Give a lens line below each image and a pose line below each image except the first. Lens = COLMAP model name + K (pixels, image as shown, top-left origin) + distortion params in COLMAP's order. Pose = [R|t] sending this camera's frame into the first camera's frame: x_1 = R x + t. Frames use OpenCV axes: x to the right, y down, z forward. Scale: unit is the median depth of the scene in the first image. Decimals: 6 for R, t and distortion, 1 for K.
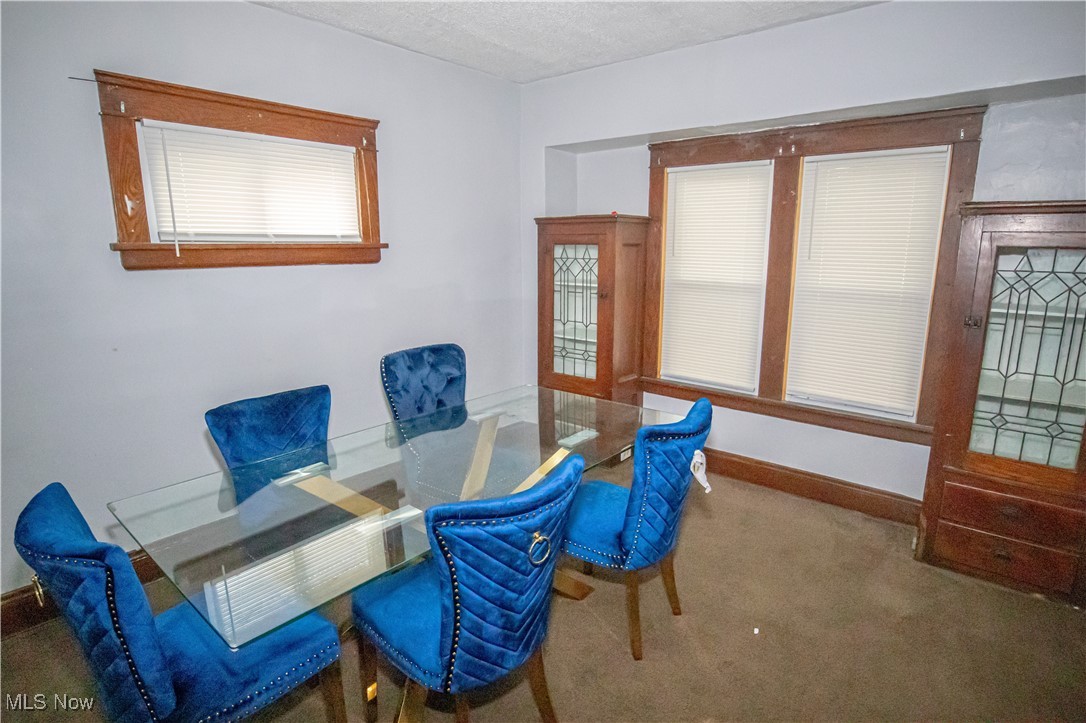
lens RADIAL K [[588.7, 0, 541.9], [0, 588.7, 343.1], [0, 0, 1]] dist [0.001276, 0.000697]
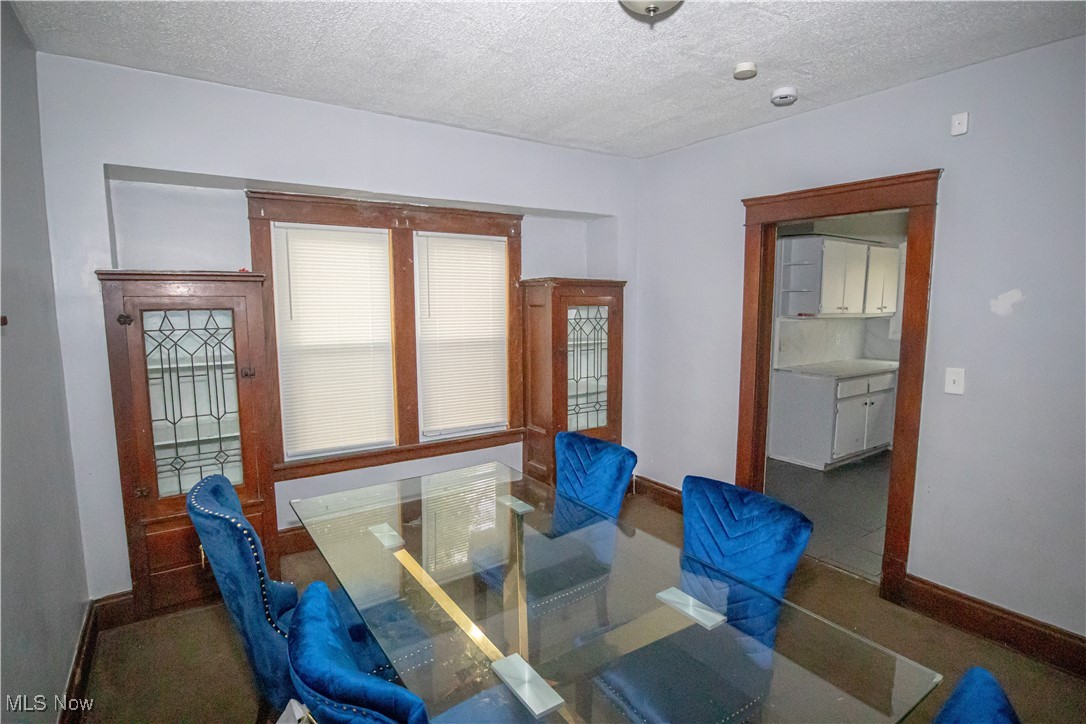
lens RADIAL K [[562.8, 0, 543.7], [0, 562.8, 365.3], [0, 0, 1]] dist [-0.043466, 0.010168]
pose [[0.265165, -0.113271, 0.957527, -0.481145], [0.171622, 0.982763, 0.068729, -0.072486], [-0.948806, 0.146108, 0.280034, 0.402904]]
